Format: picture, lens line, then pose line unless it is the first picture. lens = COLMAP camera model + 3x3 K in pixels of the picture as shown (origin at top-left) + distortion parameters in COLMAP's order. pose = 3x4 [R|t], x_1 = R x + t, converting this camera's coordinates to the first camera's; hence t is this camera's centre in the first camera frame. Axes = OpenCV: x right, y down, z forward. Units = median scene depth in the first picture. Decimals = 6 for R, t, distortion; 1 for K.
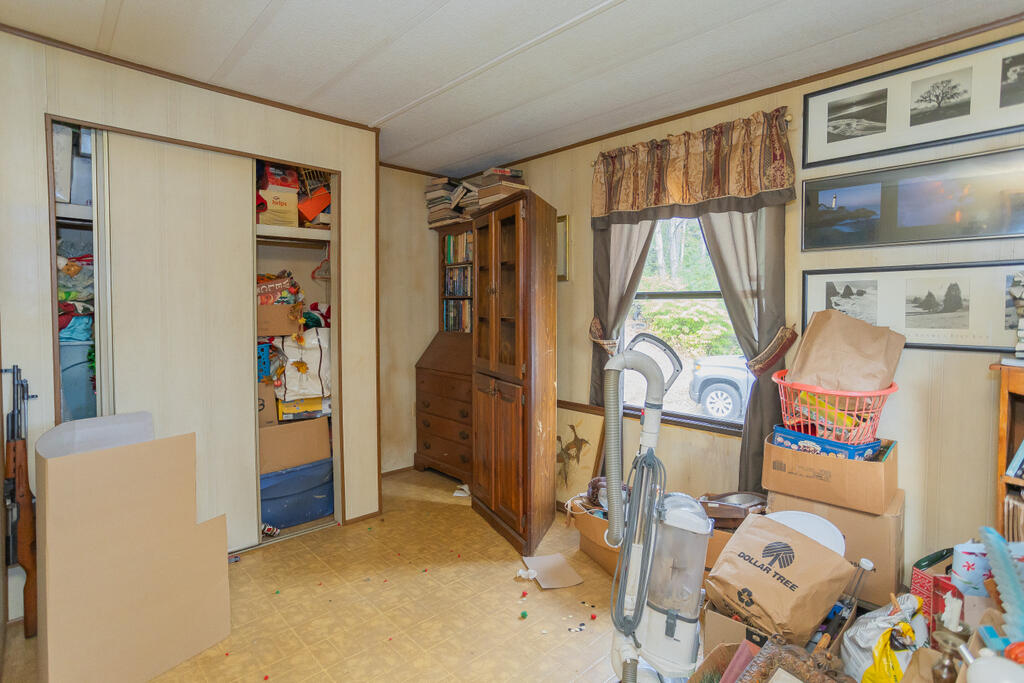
lens RADIAL K [[501.9, 0, 507.0], [0, 501.9, 320.1], [0, 0, 1]] dist [-0.000360, 0.000823]
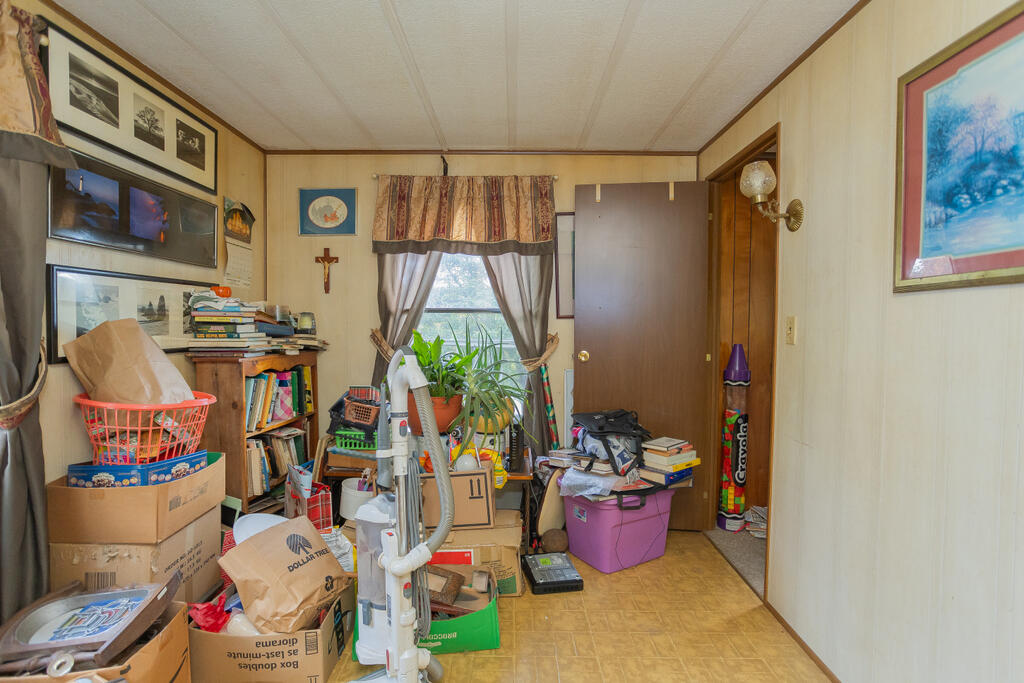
lens RADIAL K [[496.3, 0, 499.4], [0, 496.3, 336.3], [0, 0, 1]] dist [-0.045350, 0.030788]
pose [[-0.705871, -0.036472, 0.707400, -0.427812], [0.000181, 0.998664, 0.051670, -0.035546], [-0.708340, 0.036600, -0.704922, 1.198354]]
